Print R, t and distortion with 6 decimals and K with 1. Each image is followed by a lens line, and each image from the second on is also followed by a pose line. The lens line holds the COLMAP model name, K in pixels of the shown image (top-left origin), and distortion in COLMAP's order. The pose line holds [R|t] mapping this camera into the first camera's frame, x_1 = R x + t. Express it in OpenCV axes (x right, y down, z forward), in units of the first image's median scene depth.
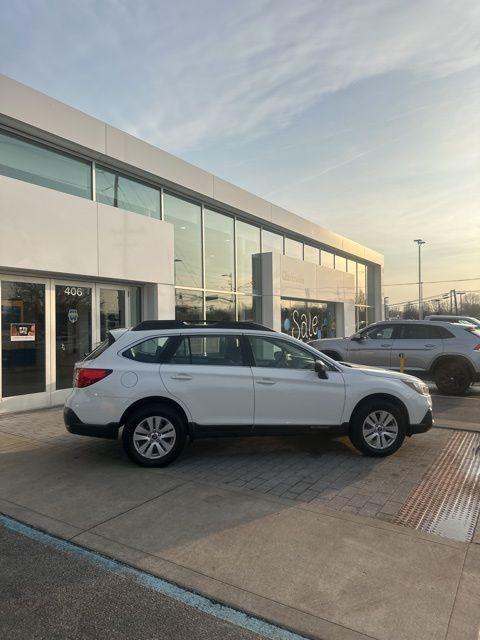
lens RADIAL K [[447.7, 0, 242.6], [0, 447.7, 321.0], [0, 0, 1]] dist [0.072848, -0.105593]
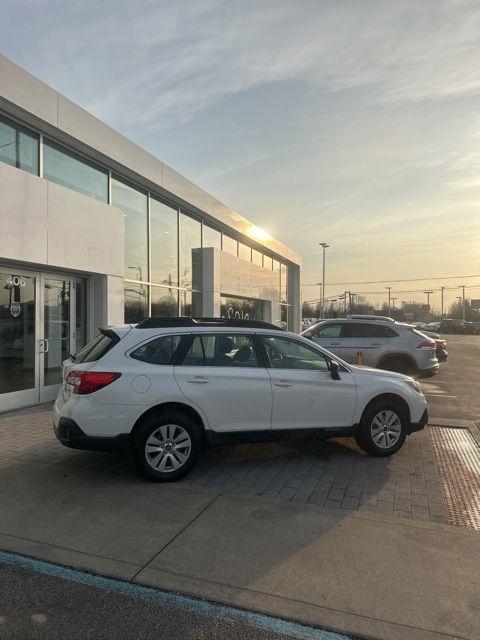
lens RADIAL K [[451.0, 0, 243.6], [0, 451.0, 318.6], [0, 0, 1]] dist [0.045504, -0.047636]
pose [[0.975190, 0.015141, 0.220853, -0.239672], [-0.015628, 0.999878, 0.000459, -0.000802], [-0.220819, -0.003899, 0.975307, 0.090323]]
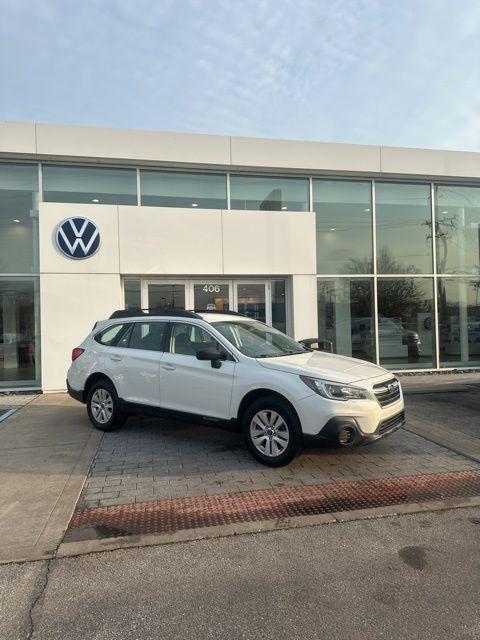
lens RADIAL K [[447.7, 0, 242.6], [0, 447.7, 321.0], [0, 0, 1]] dist [0.072848, -0.105593]
pose [[0.693903, -0.013992, -0.719933, 0.902864], [0.022868, 0.999735, 0.002611, 0.032216], [0.719705, -0.018275, 0.694039, 0.409979]]
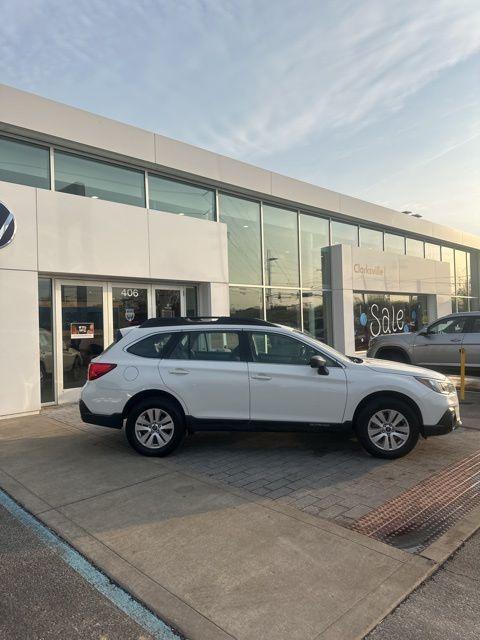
lens RADIAL K [[447.7, 0, 242.6], [0, 447.7, 321.0], [0, 0, 1]] dist [0.072848, -0.105593]
pose [[0.970760, -0.019204, -0.239281, 0.249453], [0.020809, 0.999775, 0.004183, 0.006093], [0.239147, -0.009040, 0.970941, 0.025695]]
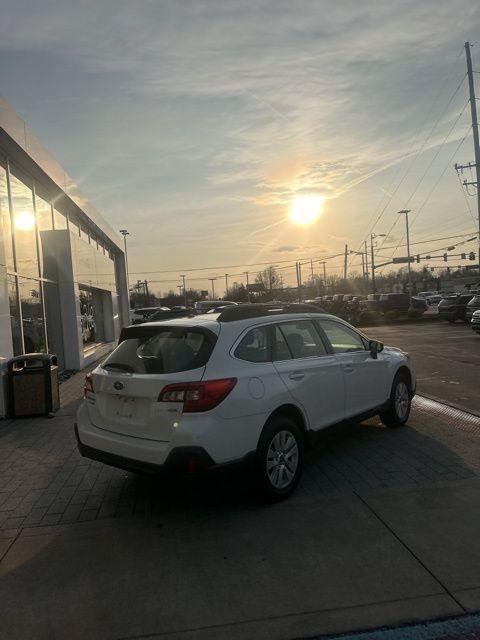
lens RADIAL K [[451.0, 0, 243.6], [0, 451.0, 318.6], [0, 0, 1]] dist [0.045504, -0.047636]
pose [[0.761787, -0.059624, 0.645077, -0.685430], [0.050505, 0.998191, 0.032620, -0.005315], [-0.645855, 0.007730, 0.763421, 0.437644]]
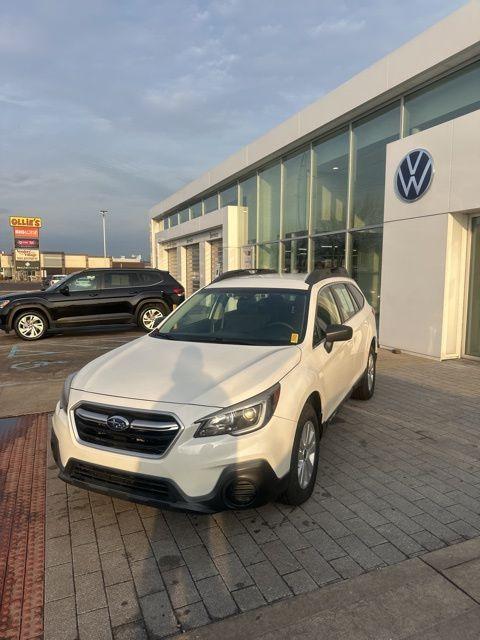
lens RADIAL K [[451.0, 0, 243.6], [0, 451.0, 318.6], [0, 0, 1]] dist [0.045504, -0.047636]
pose [[-0.568098, 0.090834, -0.817933, 0.789625], [0.010872, 0.994632, 0.102905, 0.008470], [0.822889, 0.049568, -0.566035, 1.618069]]
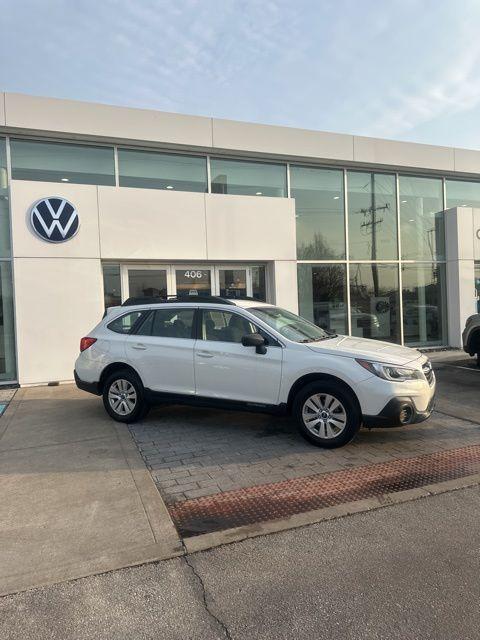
lens RADIAL K [[447.7, 0, 242.6], [0, 447.7, 321.0], [0, 0, 1]] dist [0.072848, -0.105593]
pose [[0.799382, -0.004447, -0.600807, 0.717741], [0.034849, 0.998632, 0.038975, 0.025050], [0.599812, -0.052094, 0.798443, 0.252559]]
